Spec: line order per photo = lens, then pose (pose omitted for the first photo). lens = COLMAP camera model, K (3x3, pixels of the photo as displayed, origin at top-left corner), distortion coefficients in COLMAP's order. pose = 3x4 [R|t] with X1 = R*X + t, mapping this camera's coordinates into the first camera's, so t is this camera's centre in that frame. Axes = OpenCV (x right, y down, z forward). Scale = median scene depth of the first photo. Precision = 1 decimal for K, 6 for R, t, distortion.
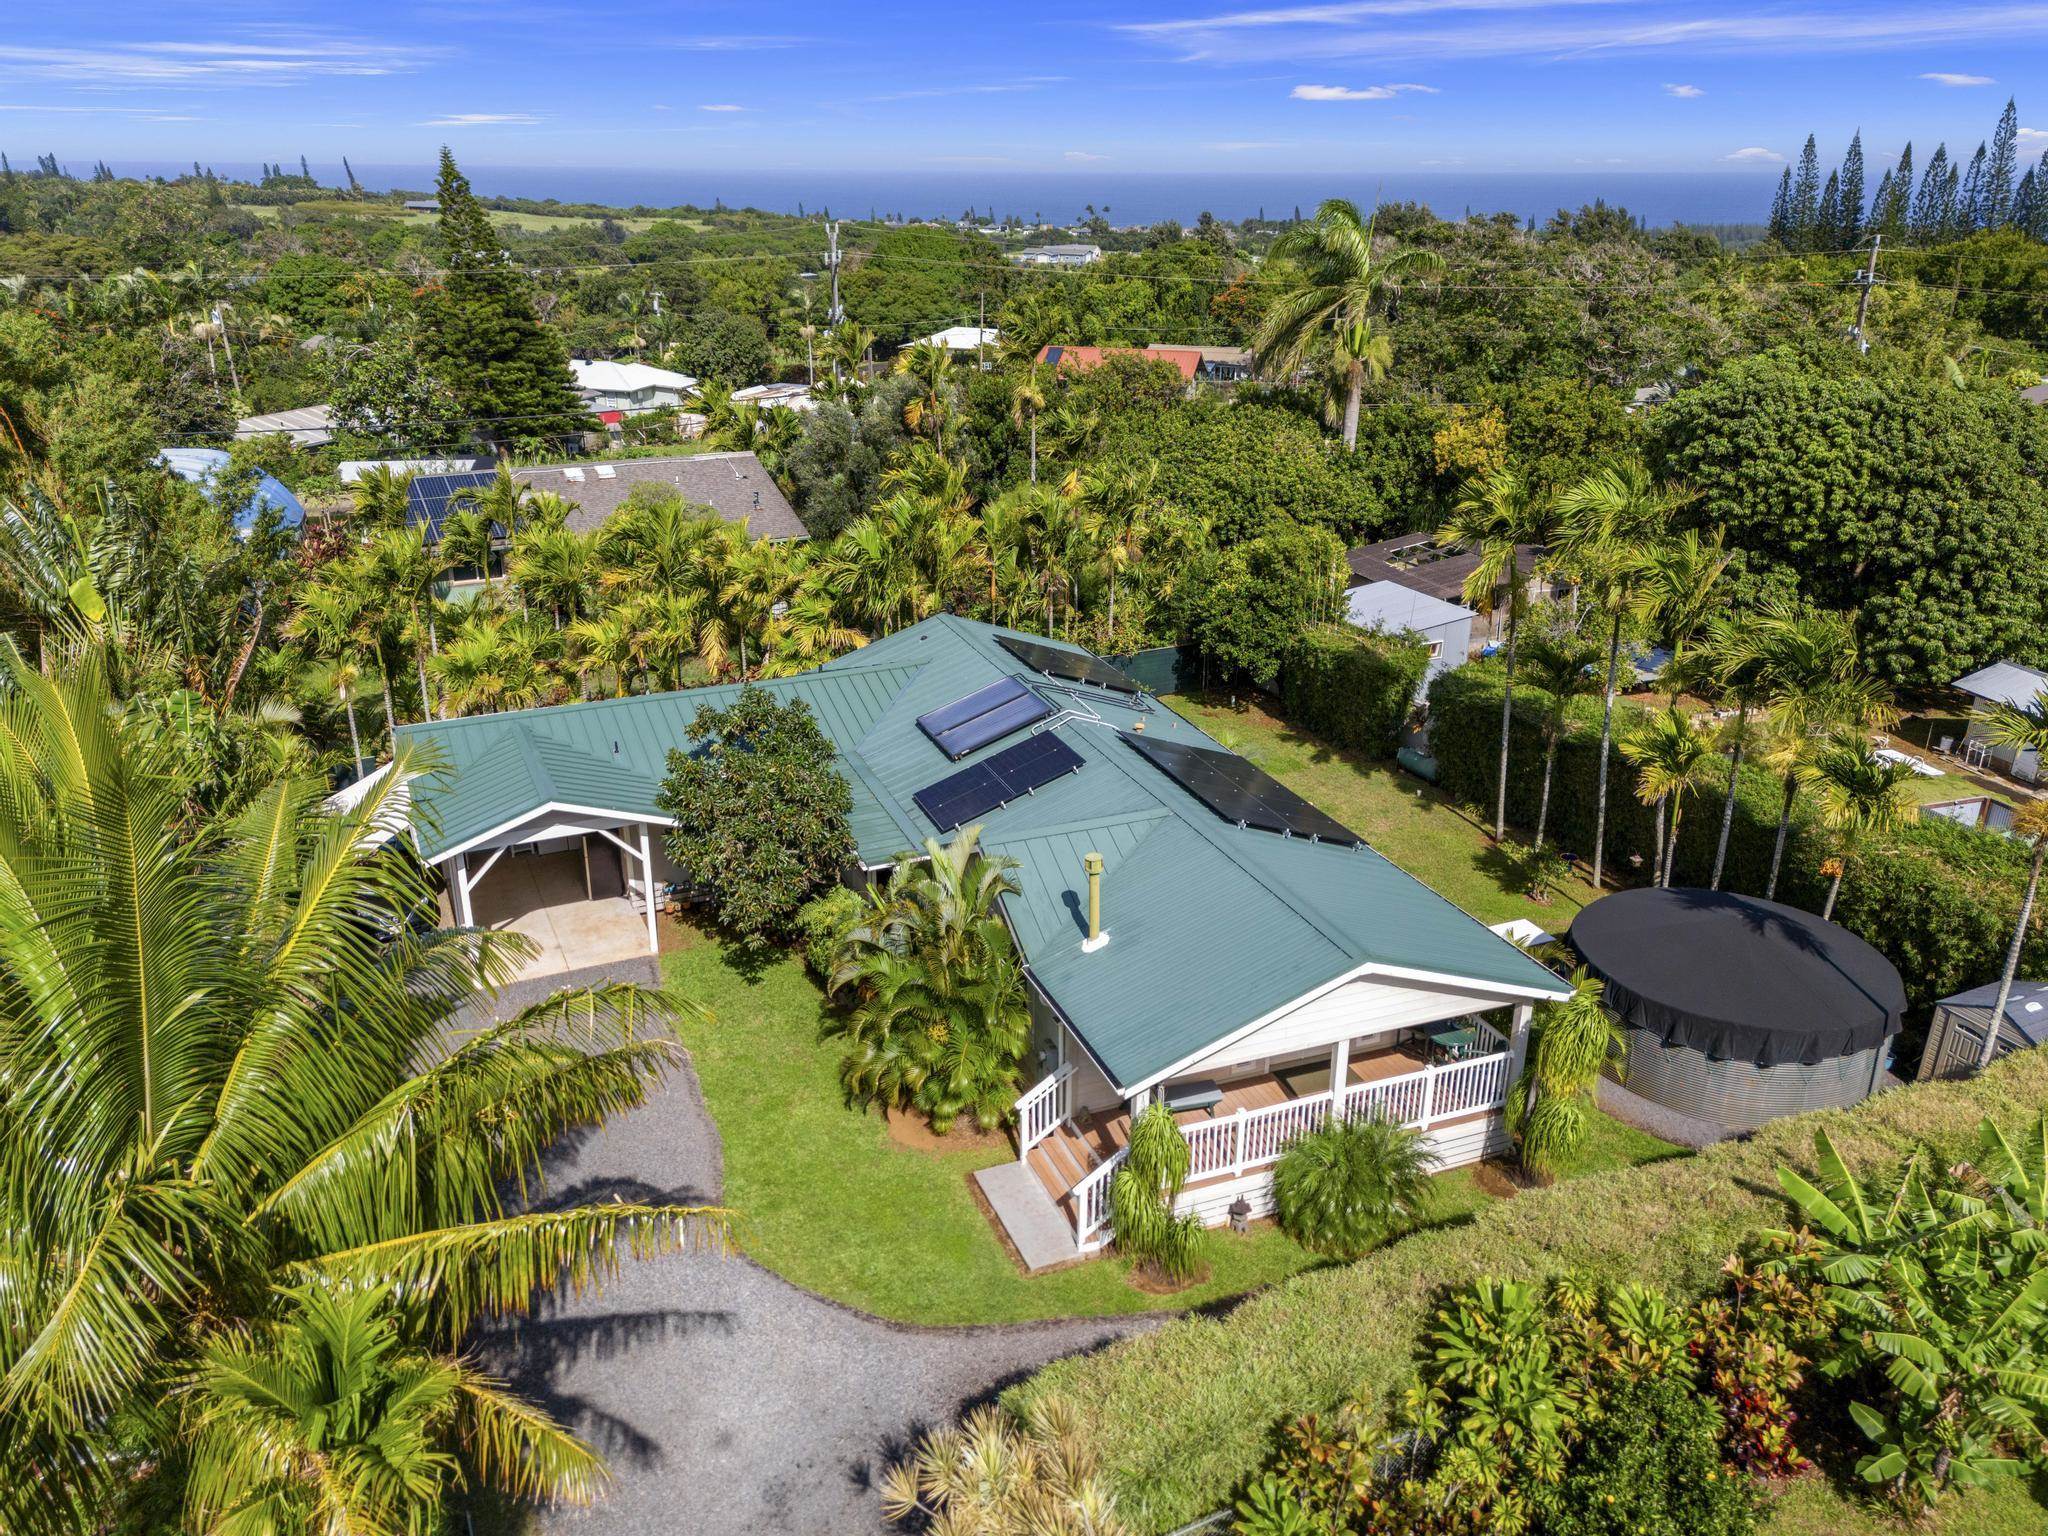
lens RADIAL K [[1484.3, 0, 1005.3], [0, 1484.3, 763.9], [0, 0, 1]] dist [0.076736, -0.069685]
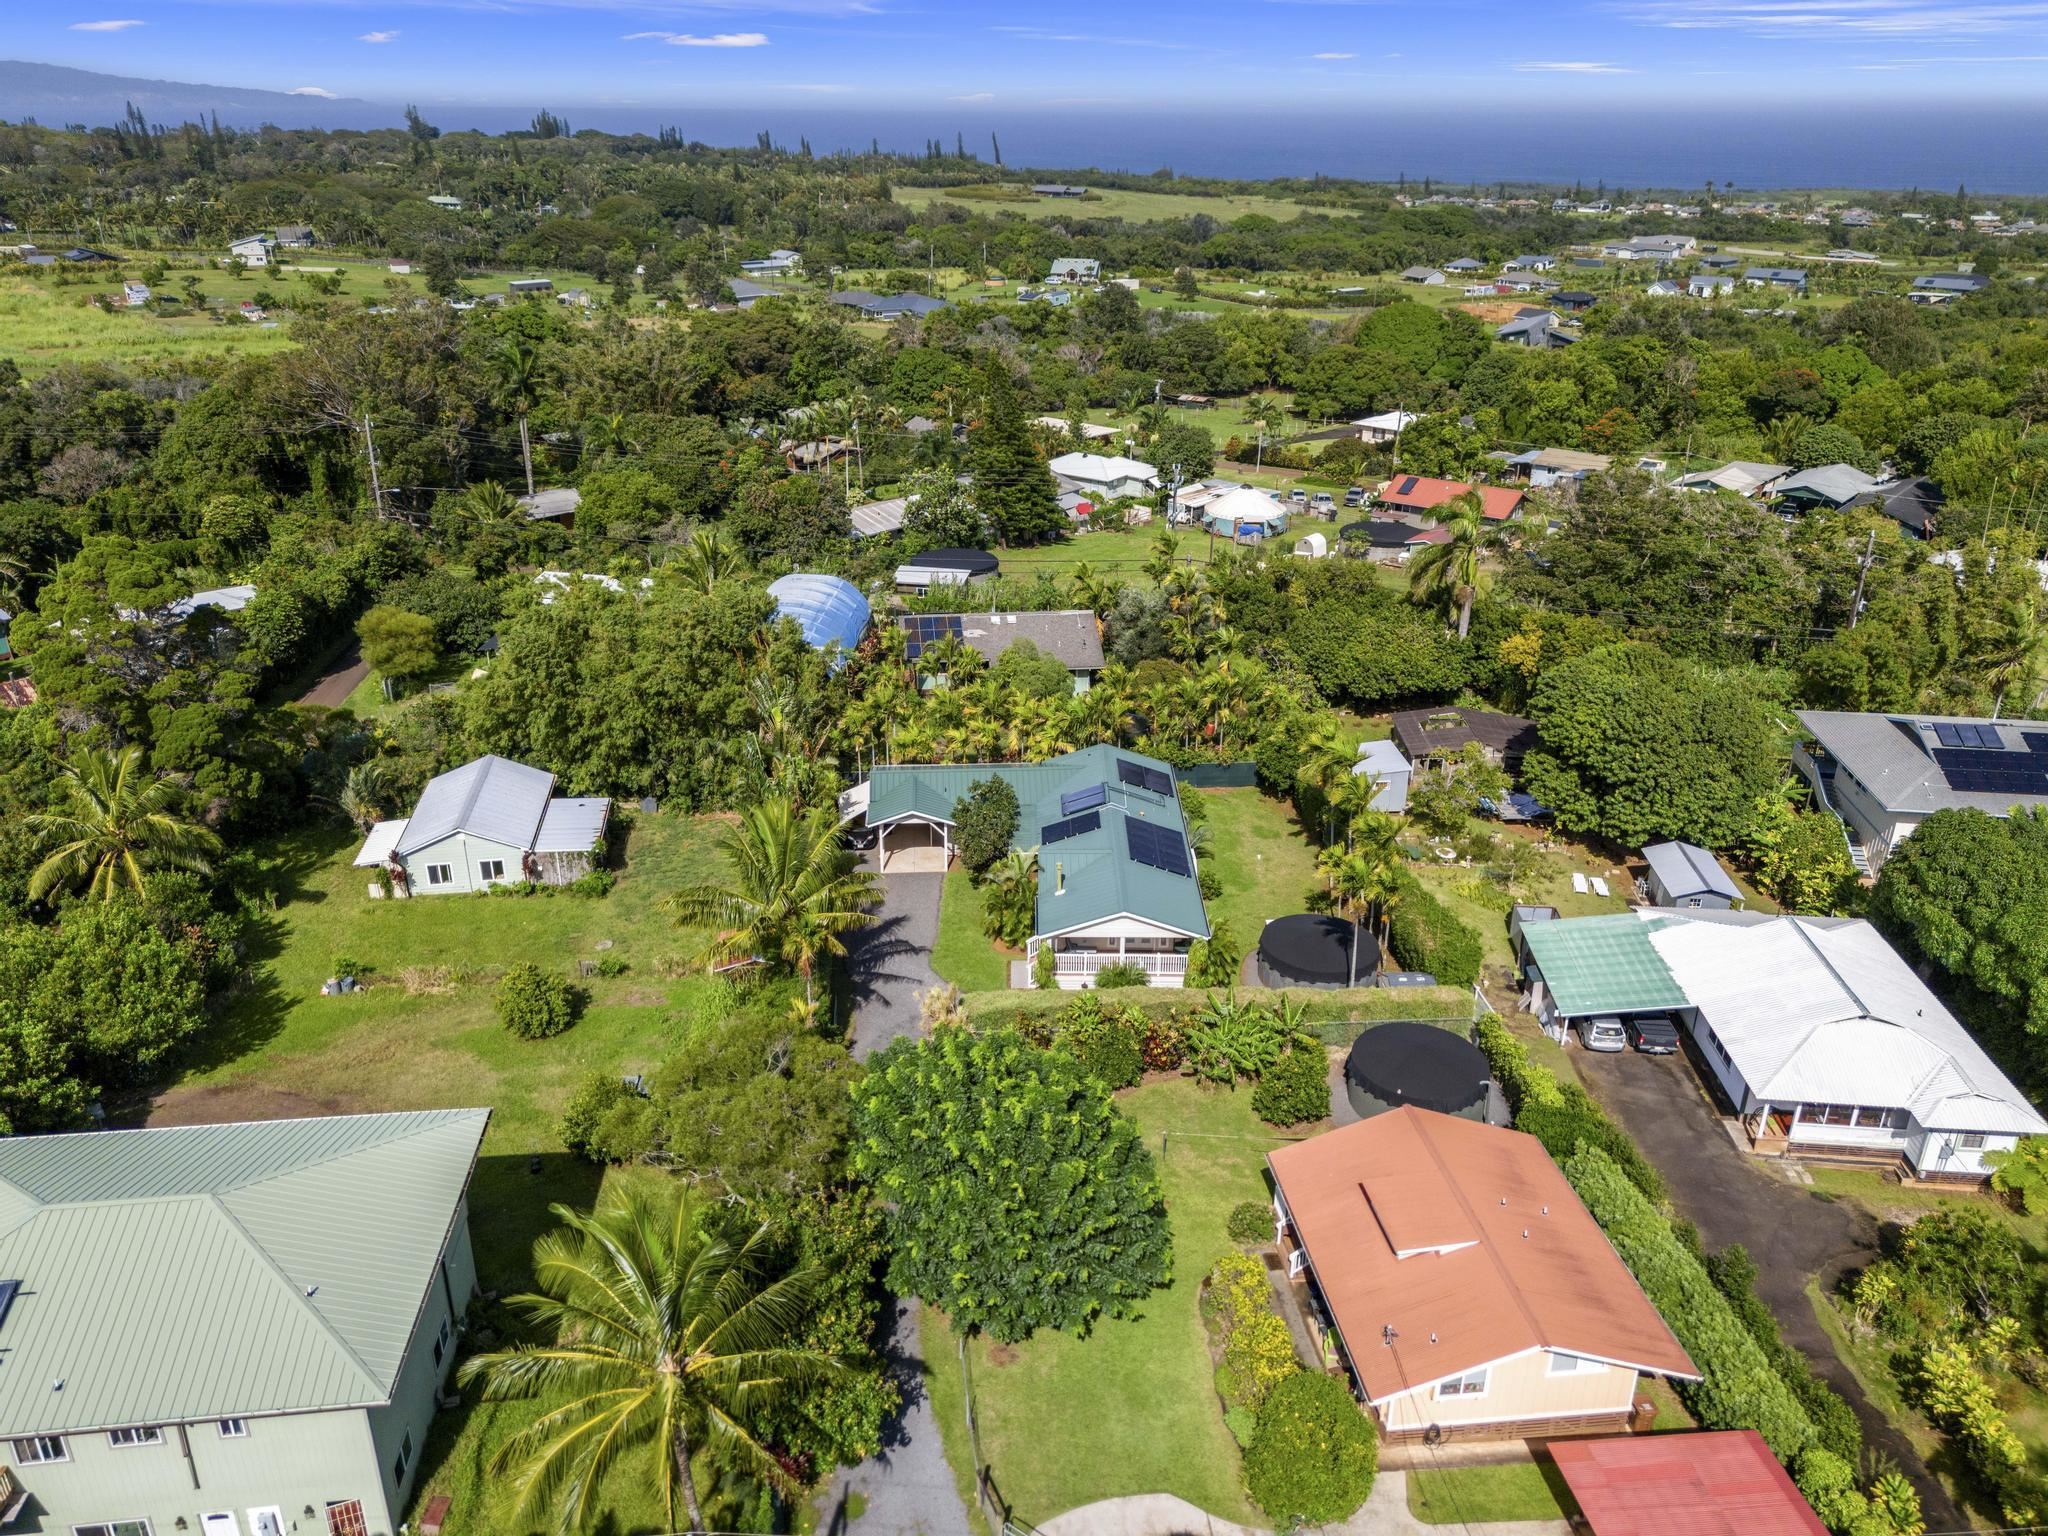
lens RADIAL K [[1484.3, 0, 1005.3], [0, 1484.3, 763.9], [0, 0, 1]] dist [0.076736, -0.069685]
pose [[0.927459, 0.143739, -0.345193, 0.718869], [-0.131250, 0.989567, 0.059417, -0.223591], [0.350132, -0.009800, 0.936649, -1.371539]]
